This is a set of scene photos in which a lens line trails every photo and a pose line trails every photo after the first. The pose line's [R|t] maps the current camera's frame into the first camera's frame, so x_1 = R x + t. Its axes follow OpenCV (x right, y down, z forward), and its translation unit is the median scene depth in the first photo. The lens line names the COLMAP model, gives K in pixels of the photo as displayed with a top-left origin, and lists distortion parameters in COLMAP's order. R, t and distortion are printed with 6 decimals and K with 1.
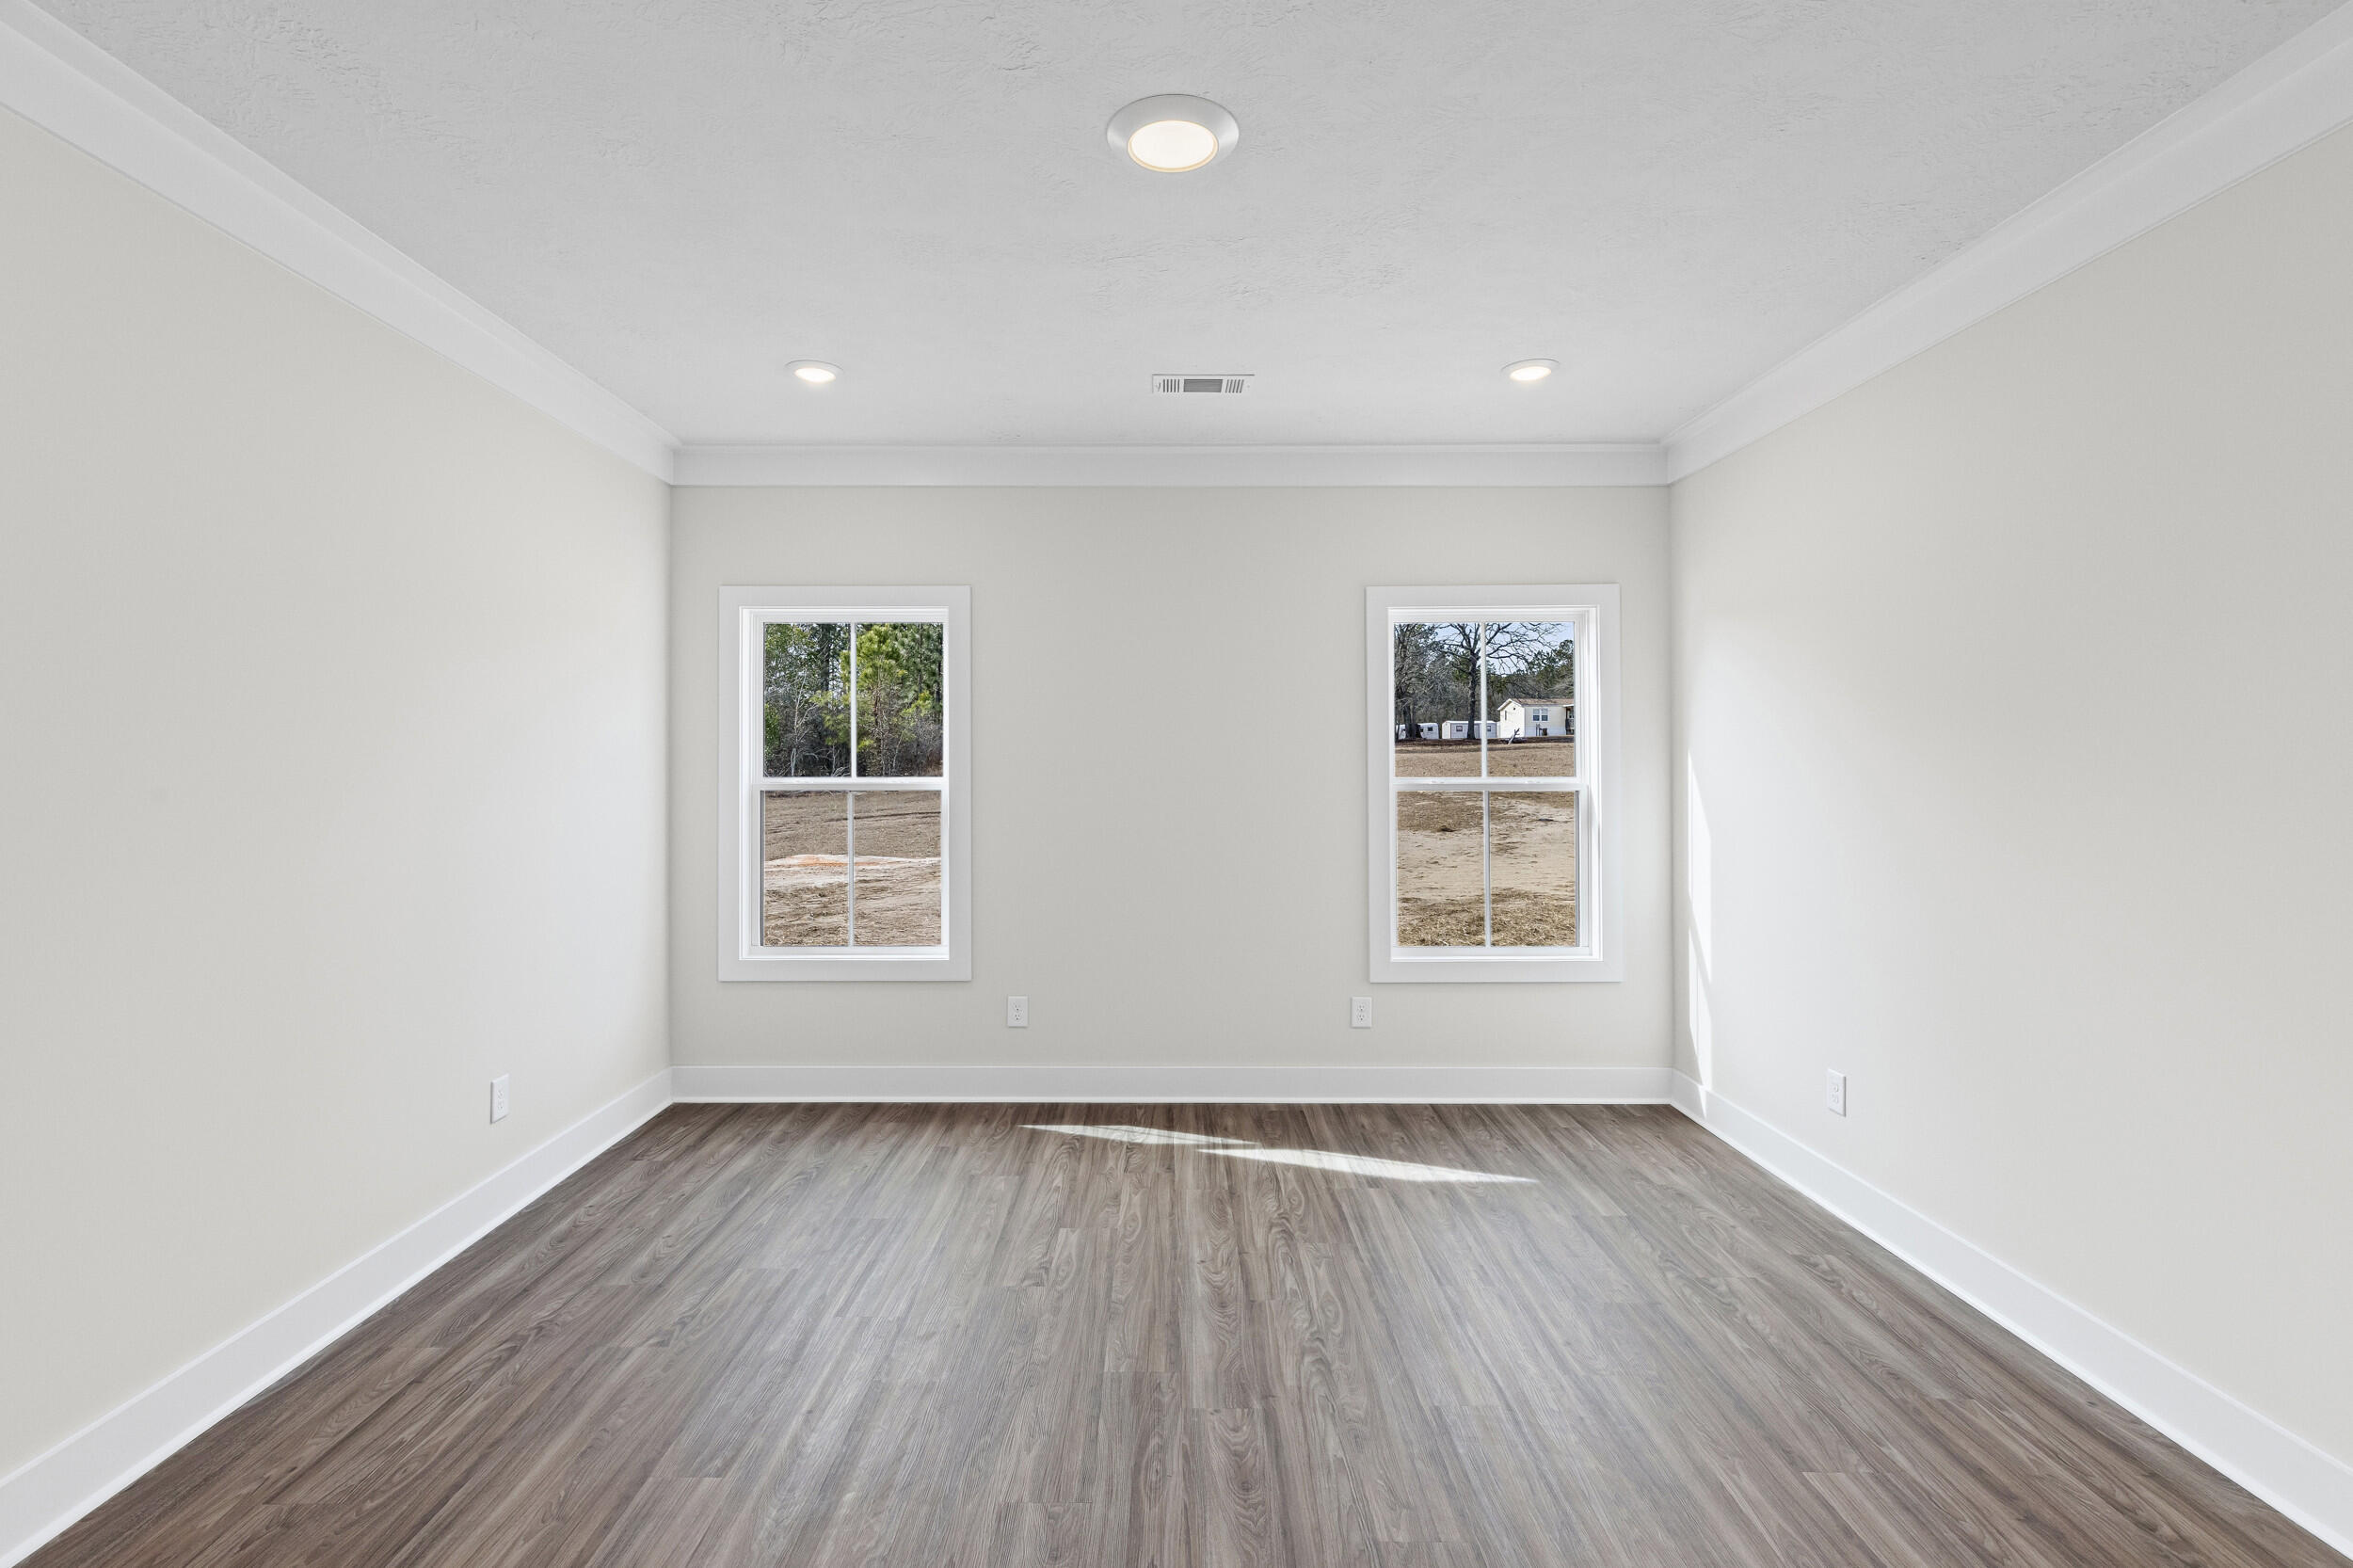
lens RADIAL K [[1074.2, 0, 1176.7], [0, 1074.2, 765.9], [0, 0, 1]] dist [0.005269, -0.000398]
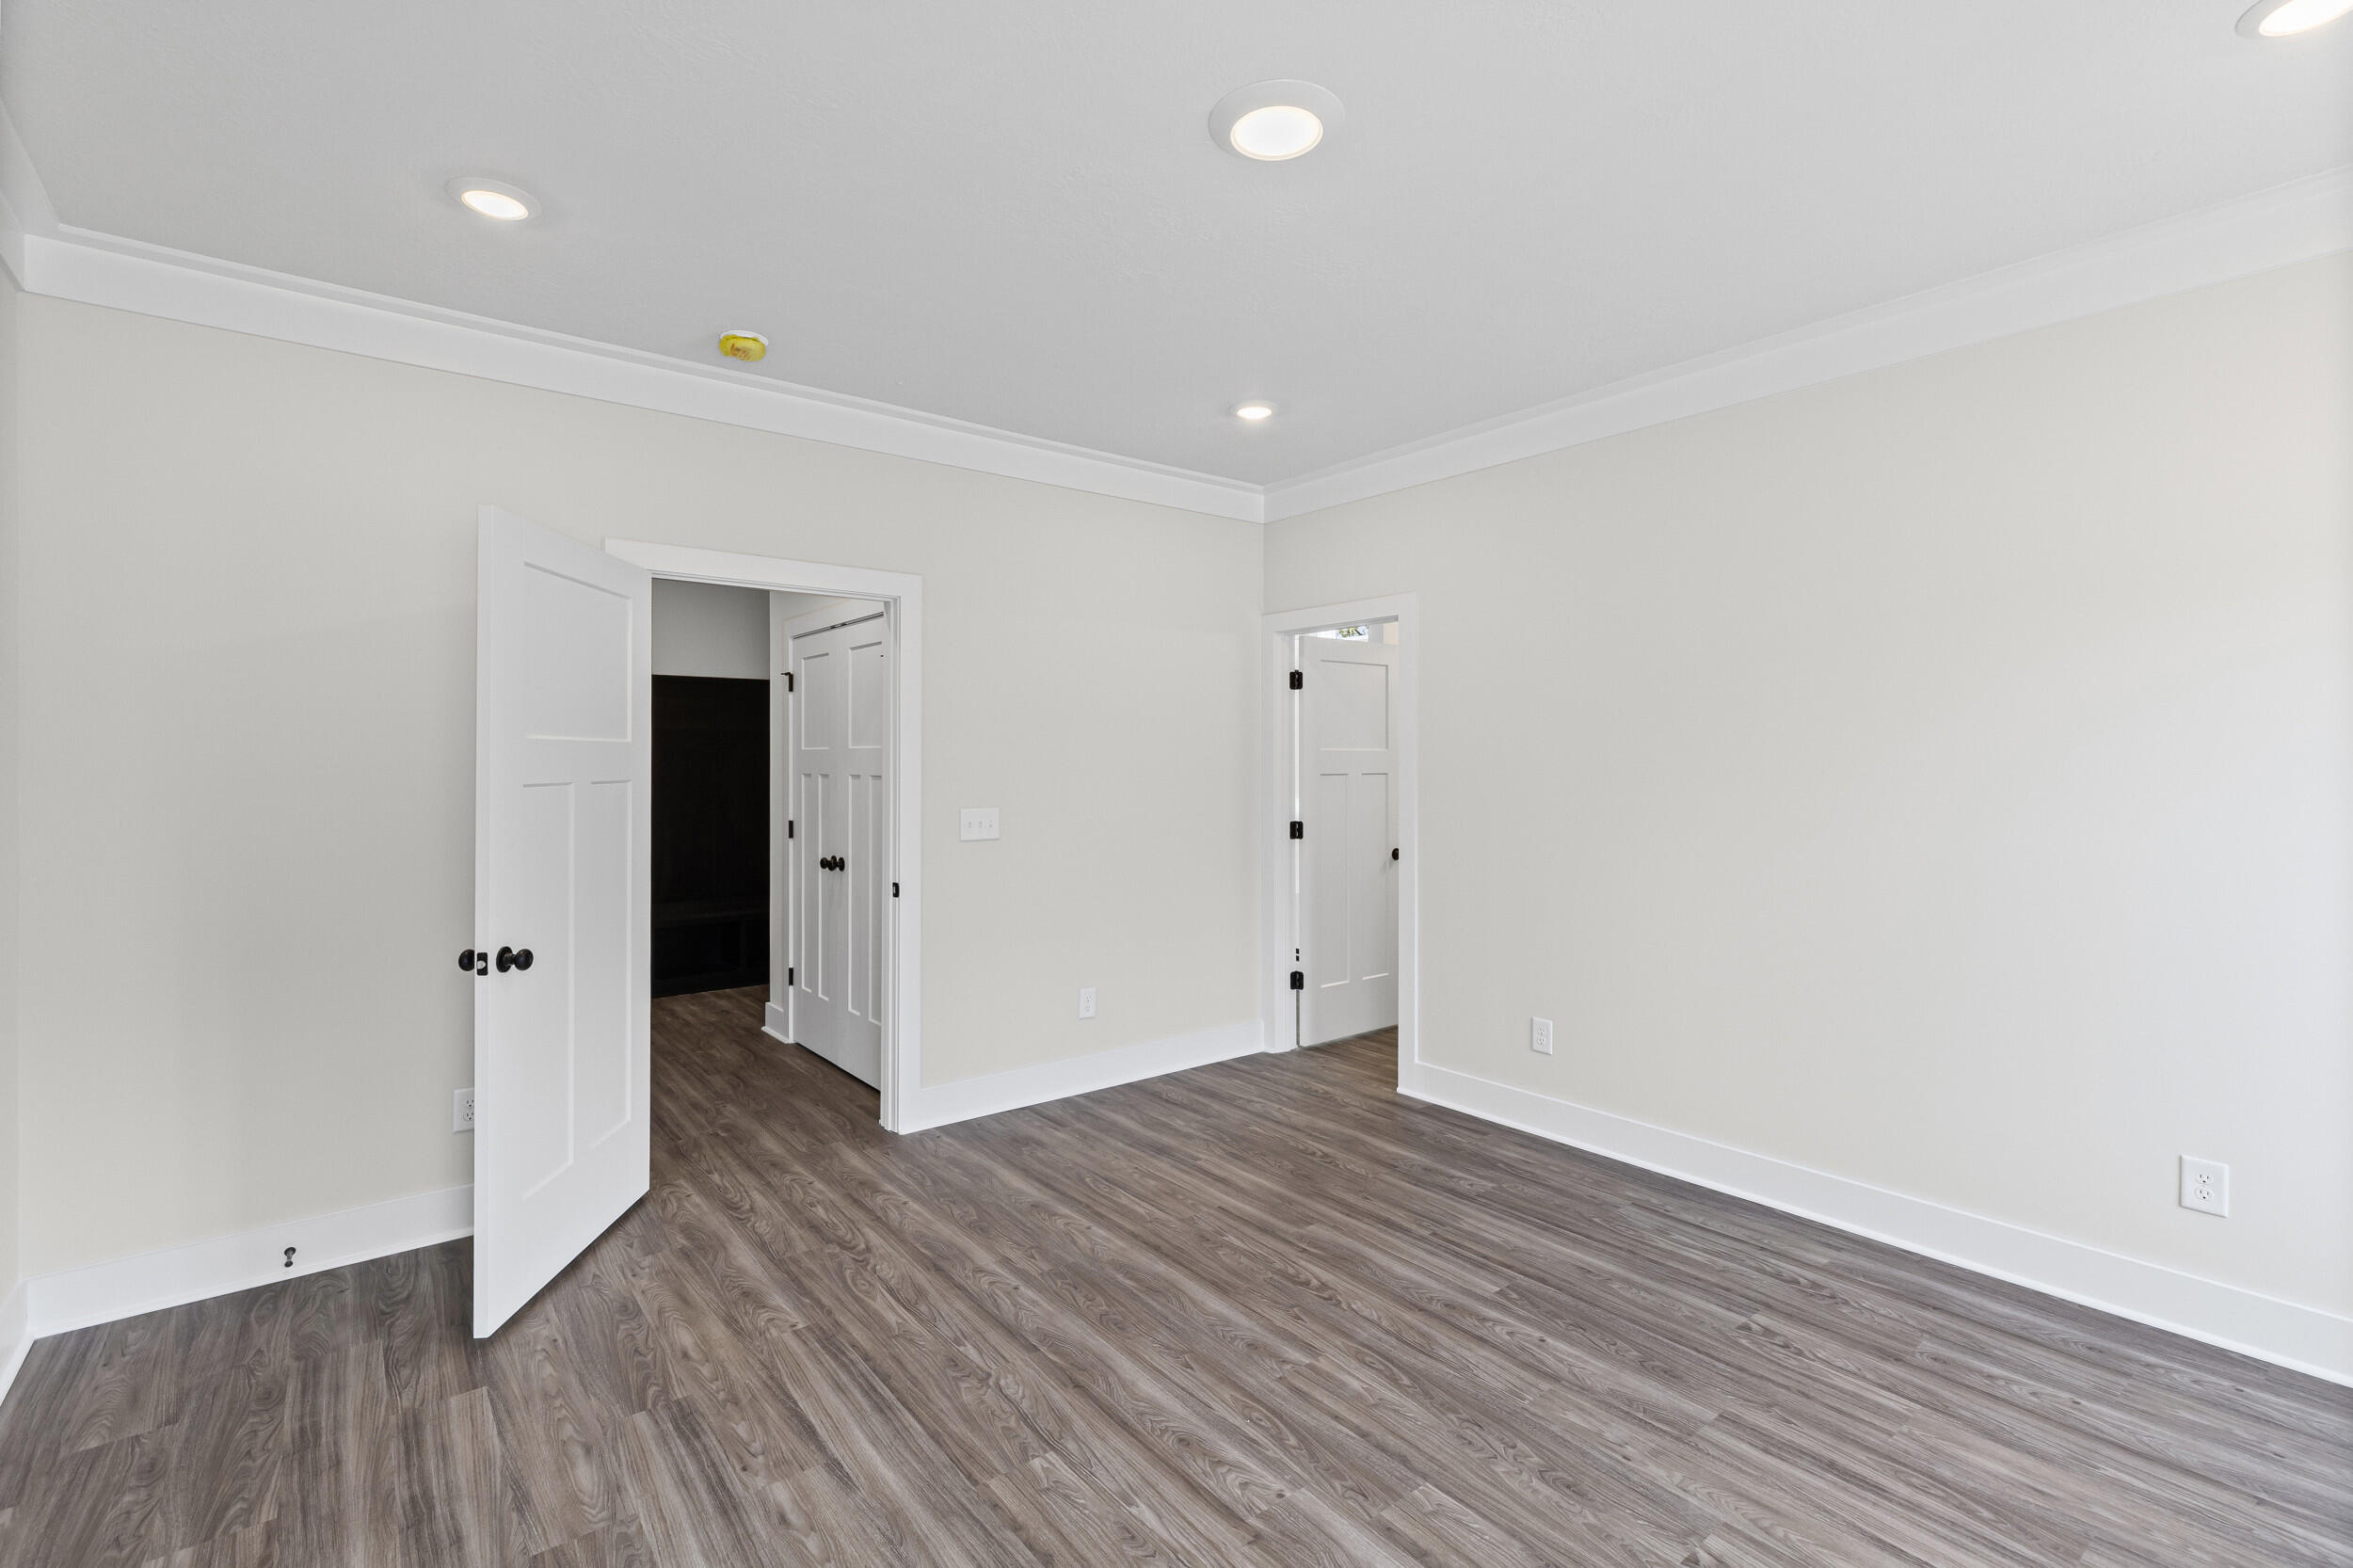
lens RADIAL K [[1074.2, 0, 1181.2], [0, 1074.2, 771.0], [0, 0, 1]] dist [0.005269, -0.000398]
pose [[-0.789380, 0.008818, -0.613842, 0.640982], [0.000346, 0.999903, 0.013919, -0.013747], [0.613905, 0.010775, -0.789306, 1.636906]]
